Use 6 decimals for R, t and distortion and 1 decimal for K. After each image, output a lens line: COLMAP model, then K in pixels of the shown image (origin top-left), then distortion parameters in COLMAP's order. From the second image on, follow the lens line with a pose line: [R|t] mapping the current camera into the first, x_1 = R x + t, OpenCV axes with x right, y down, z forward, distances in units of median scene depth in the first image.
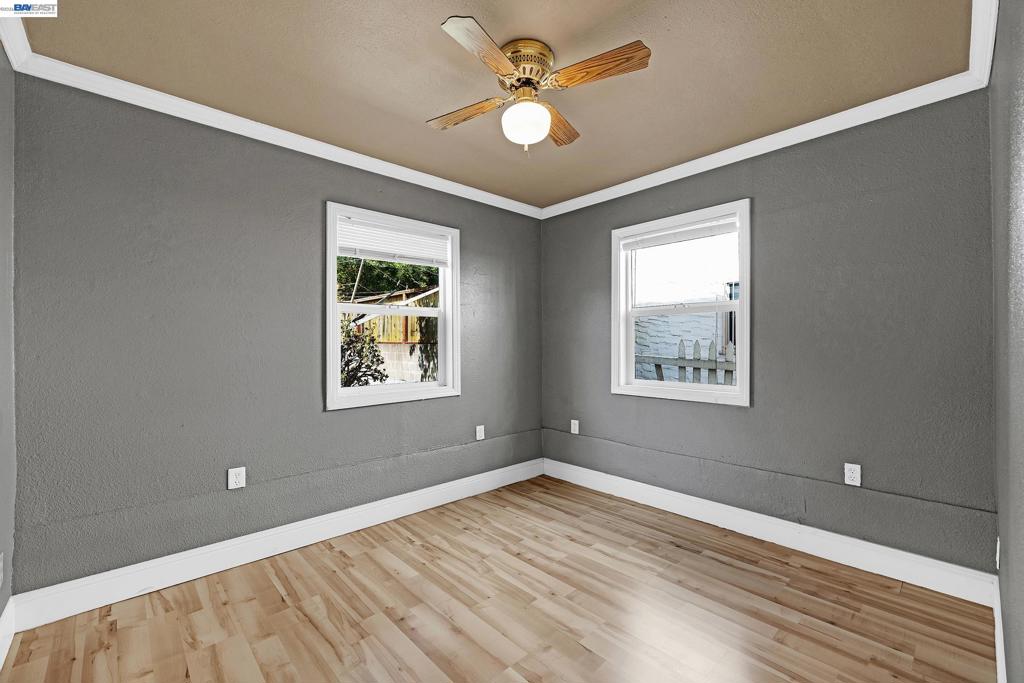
lens RADIAL K [[428.9, 0, 507.9], [0, 428.9, 343.3], [0, 0, 1]] dist [0.000946, 0.000034]
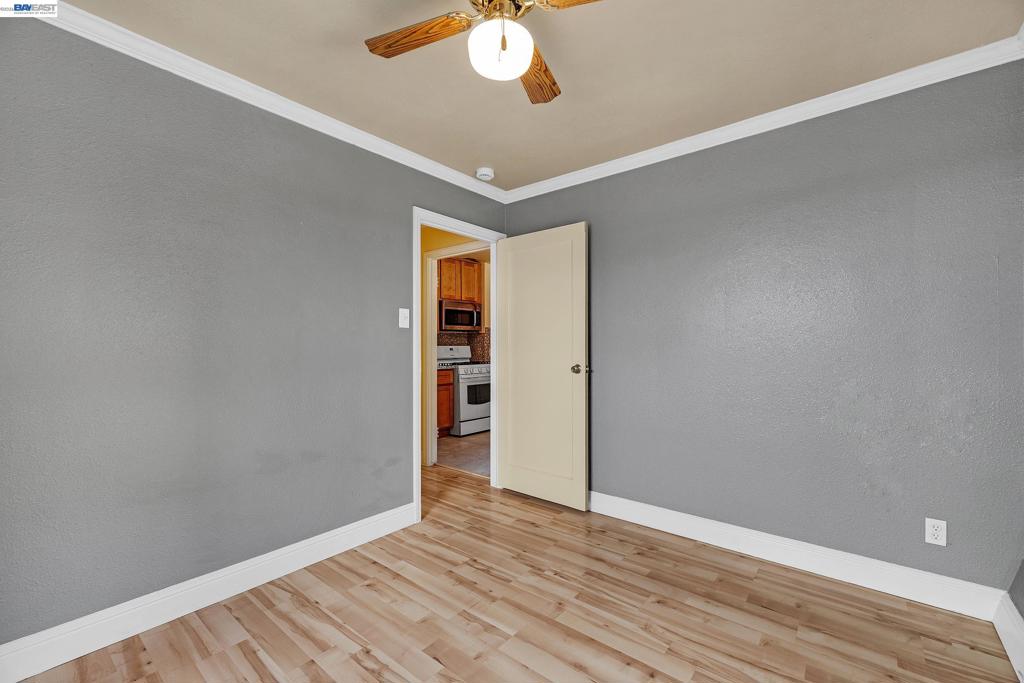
lens RADIAL K [[428.9, 0, 507.9], [0, 428.9, 343.3], [0, 0, 1]] dist [0.000946, 0.000034]
pose [[-0.991016, 0.005511, -0.133628, 0.149461], [0.006818, 0.999933, -0.009322, 0.006294], [0.133568, -0.010149, -0.990988, 1.955323]]
